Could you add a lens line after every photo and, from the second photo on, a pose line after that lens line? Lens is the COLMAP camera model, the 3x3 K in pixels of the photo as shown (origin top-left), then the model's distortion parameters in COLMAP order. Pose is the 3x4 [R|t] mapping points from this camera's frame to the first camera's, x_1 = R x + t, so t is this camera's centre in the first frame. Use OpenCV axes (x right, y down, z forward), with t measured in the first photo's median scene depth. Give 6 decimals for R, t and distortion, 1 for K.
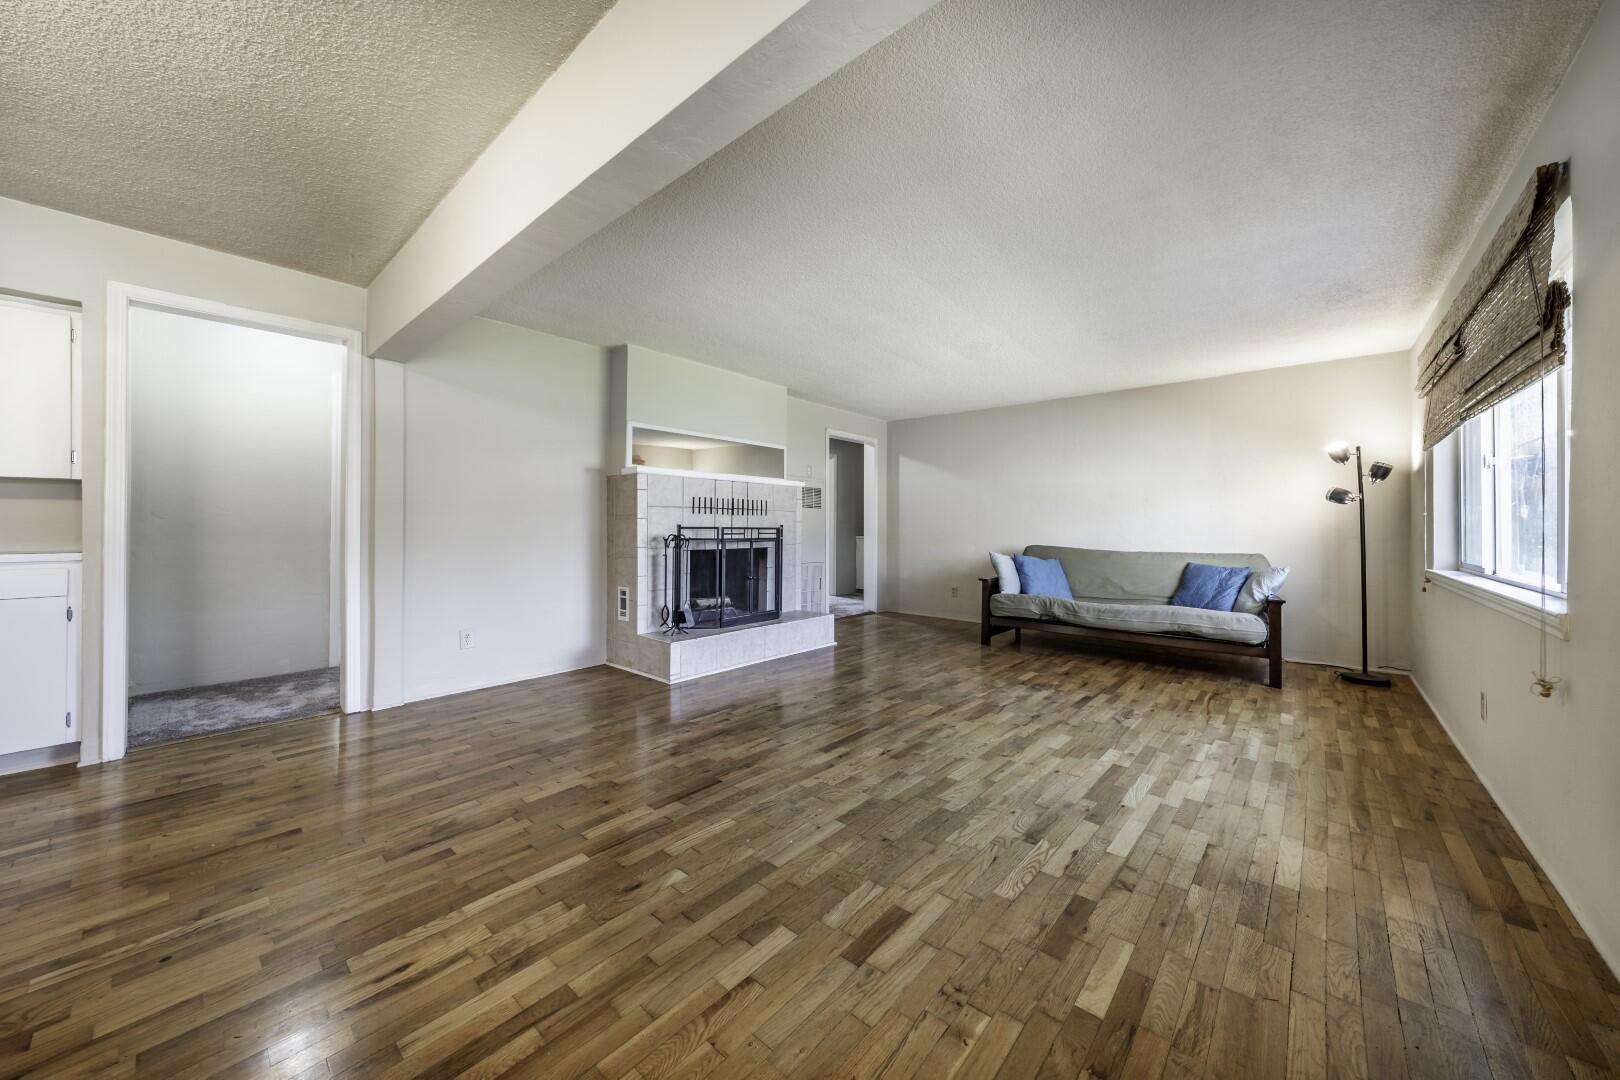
lens RADIAL K [[566.5, 0, 805.0], [0, 566.5, 522.9], [0, 0, 1]] dist [0.002719, 0.000217]
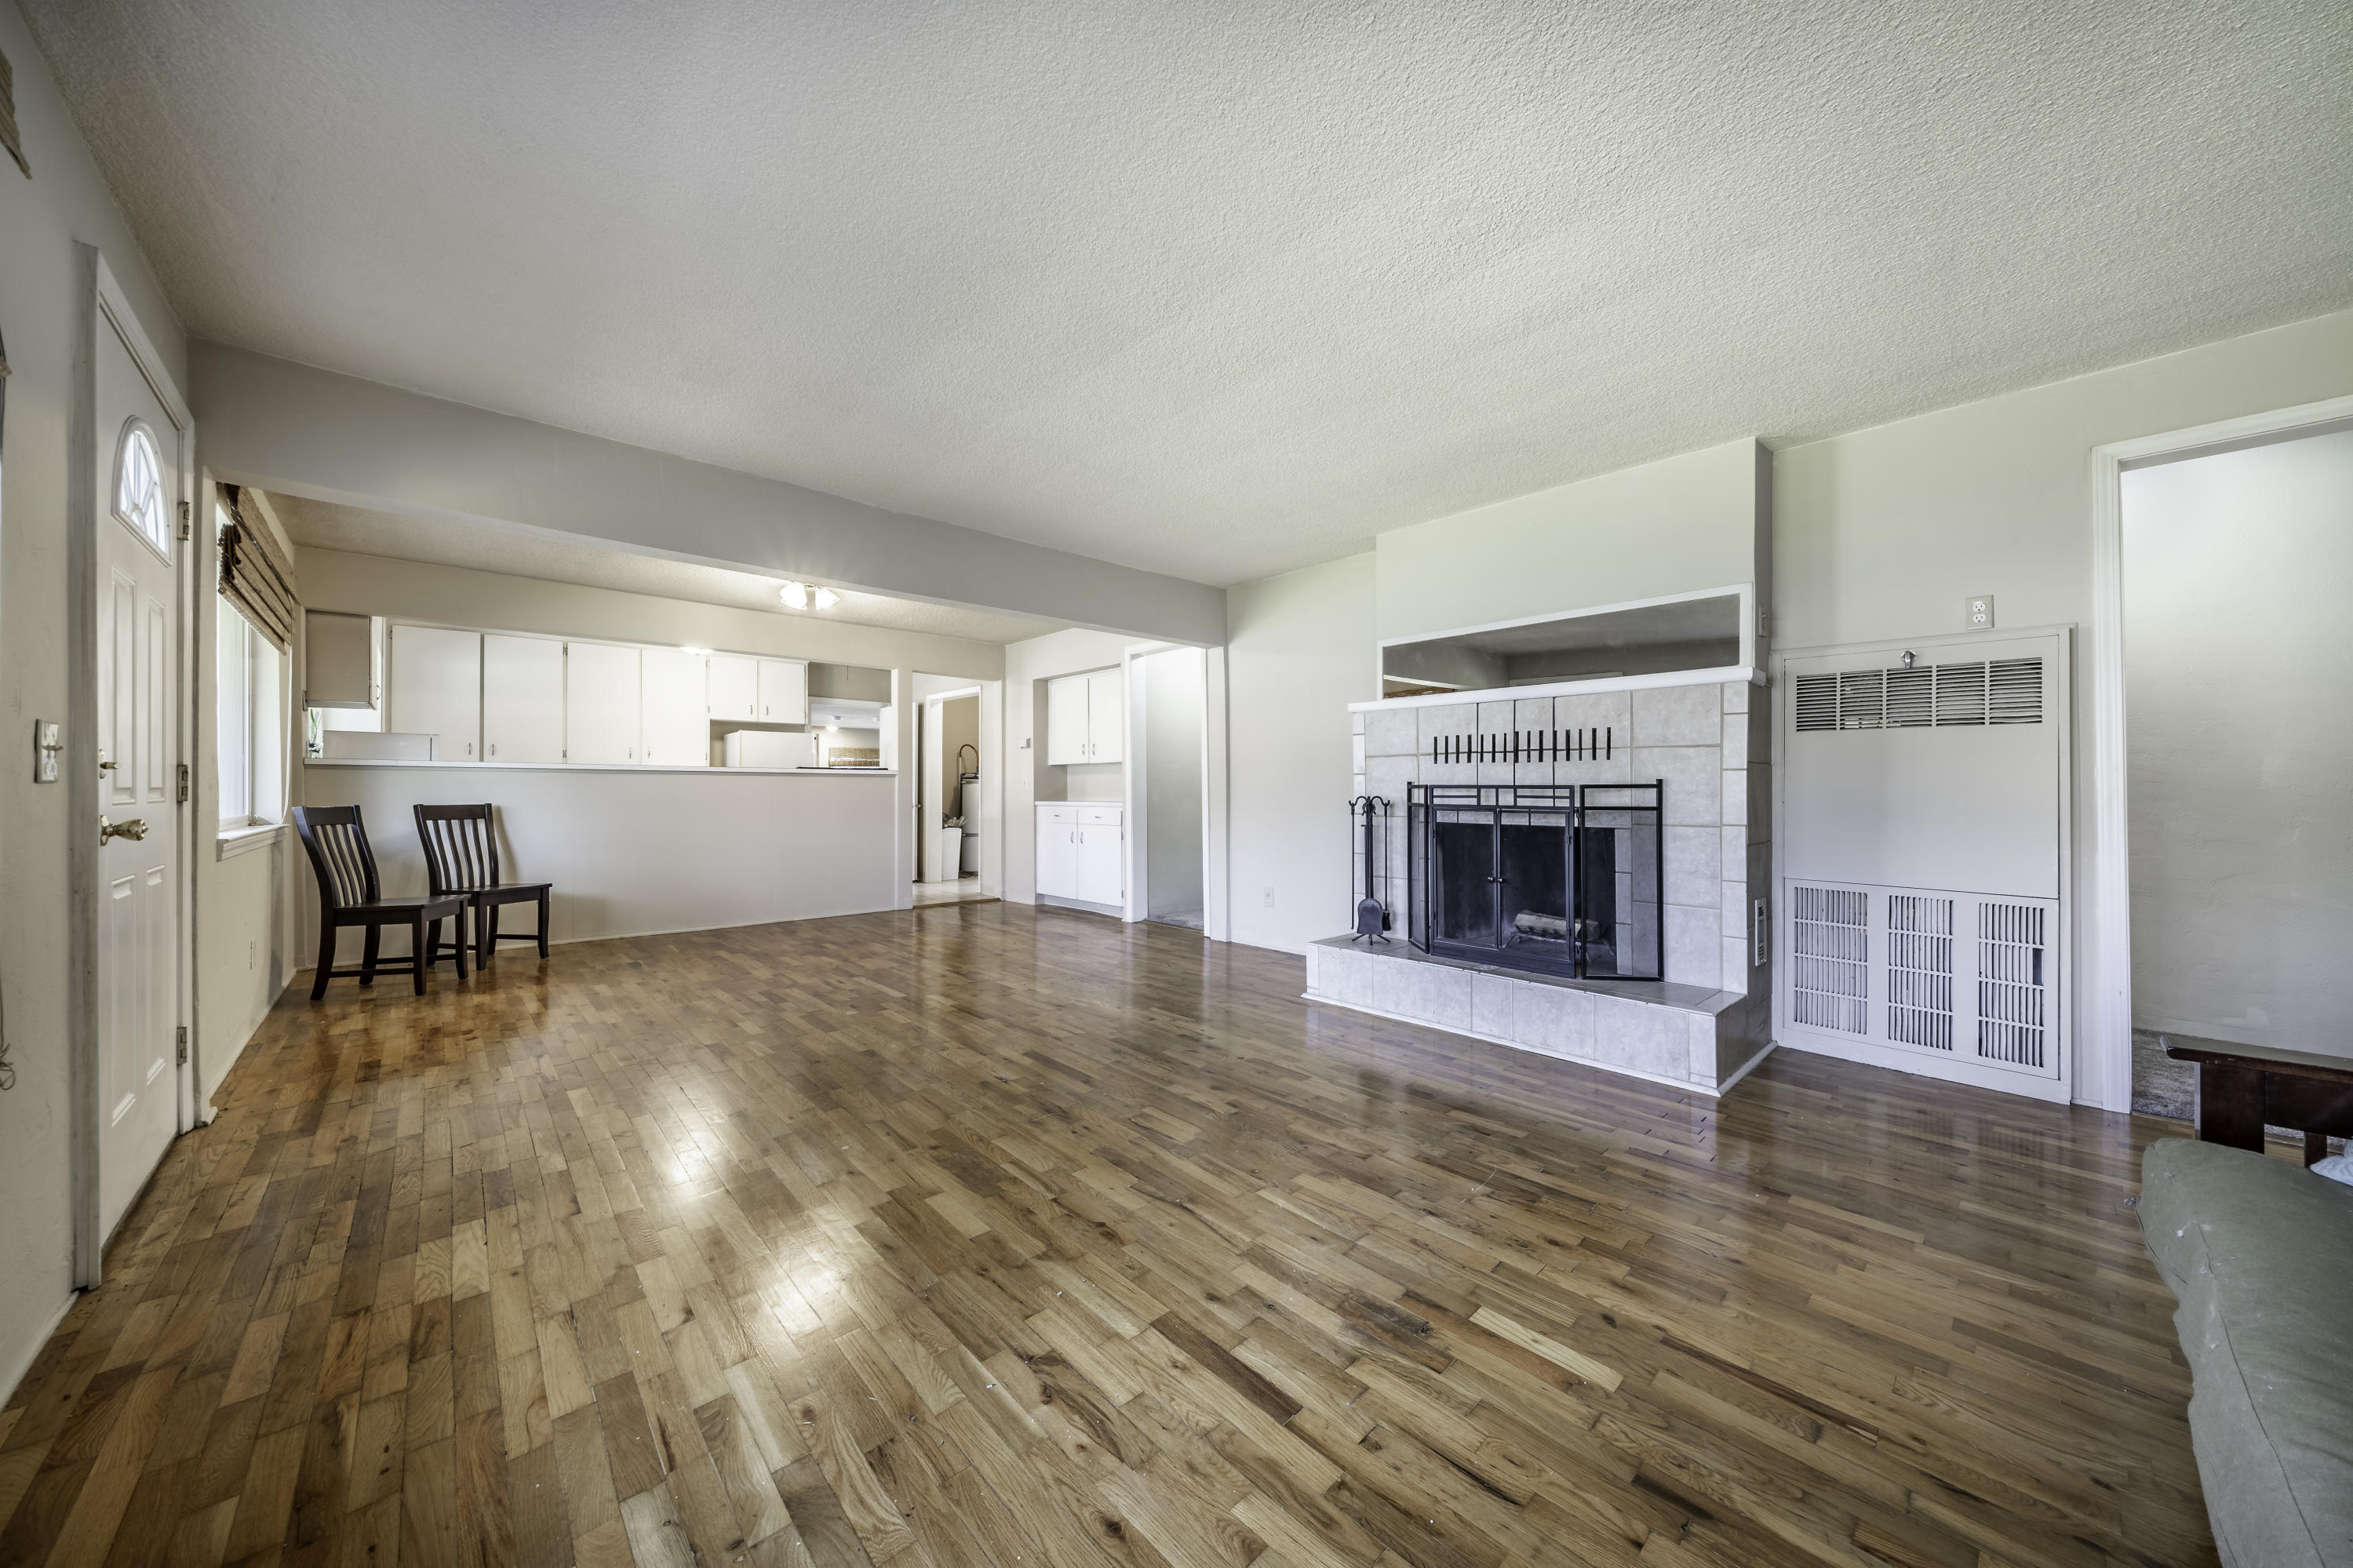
lens RADIAL K [[822.7, 0, 1175.1], [0, 822.7, 774.3], [0, 0, 1]] dist [0.002719, 0.000217]
pose [[-0.101518, -0.023146, -0.994564, 1.262161], [0.004609, 0.999708, -0.023736, 0.026567], [0.994823, -0.006994, -0.101382, 1.391574]]
